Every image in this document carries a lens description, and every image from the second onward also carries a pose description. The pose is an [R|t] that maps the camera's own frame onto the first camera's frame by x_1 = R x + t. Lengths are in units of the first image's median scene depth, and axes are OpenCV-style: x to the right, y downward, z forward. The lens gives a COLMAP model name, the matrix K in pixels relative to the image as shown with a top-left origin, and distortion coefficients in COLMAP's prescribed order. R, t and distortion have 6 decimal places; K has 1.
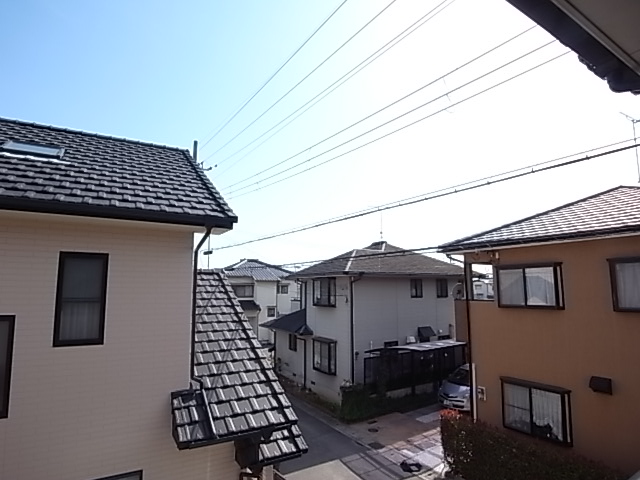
lens RADIAL K [[358.2, 0, 306.7], [0, 358.2, 241.3], [0, 0, 1]] dist [-0.078477, 0.029066]
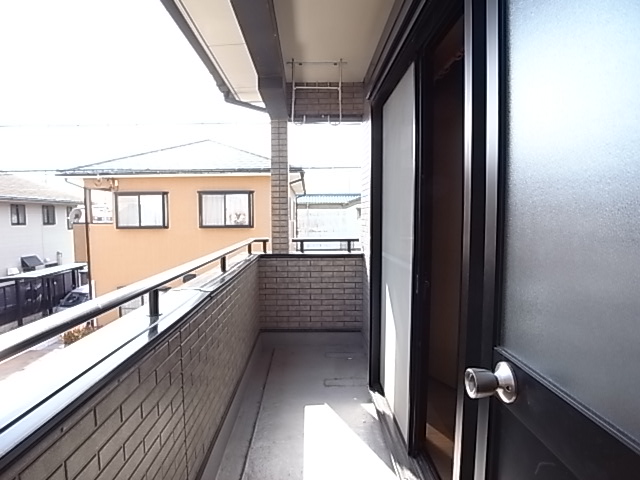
lens RADIAL K [[358.2, 0, 306.7], [0, 358.2, 241.3], [0, 0, 1]] dist [-0.078477, 0.029066]
pose [[0.505802, -0.059955, 0.860563, -0.118358], [-0.107528, 0.985420, 0.131853, 0.009934], [-0.855922, -0.159226, 0.491981, -0.097428]]
